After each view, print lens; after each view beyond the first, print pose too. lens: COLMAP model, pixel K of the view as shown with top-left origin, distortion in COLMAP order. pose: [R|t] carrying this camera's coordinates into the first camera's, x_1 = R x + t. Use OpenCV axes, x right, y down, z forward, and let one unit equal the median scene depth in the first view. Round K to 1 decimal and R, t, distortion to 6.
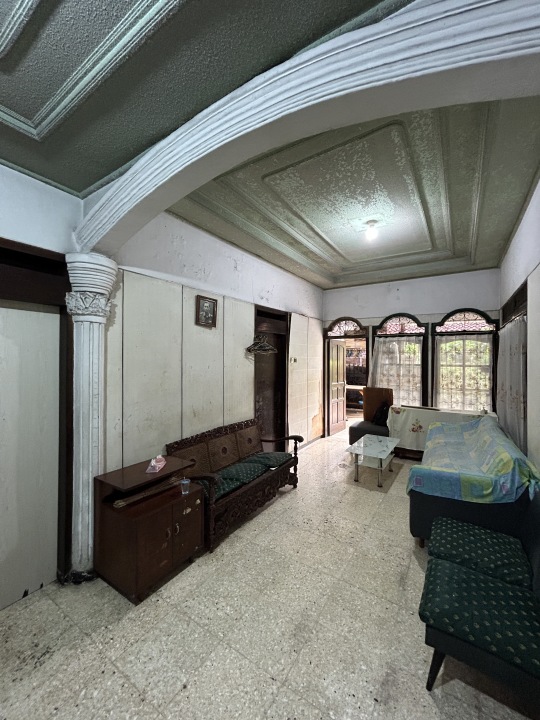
lens RADIAL K [[291.9, 0, 270.5], [0, 291.9, 358.3], [0, 0, 1]] dist [-0.001578, 0.000025]
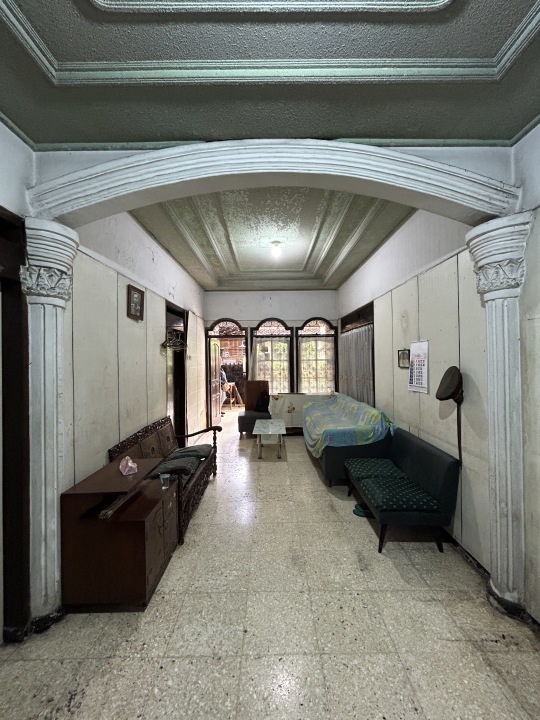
lens RADIAL K [[291.9, 0, 271.6], [0, 291.9, 358.7], [0, 0, 1]] dist [-0.001578, 0.000025]
pose [[0.835454, -0.015550, 0.549340, -0.443937], [0.018768, 0.999824, -0.000241, 0.029202], [-0.549240, 0.010511, 0.835599, -0.015895]]
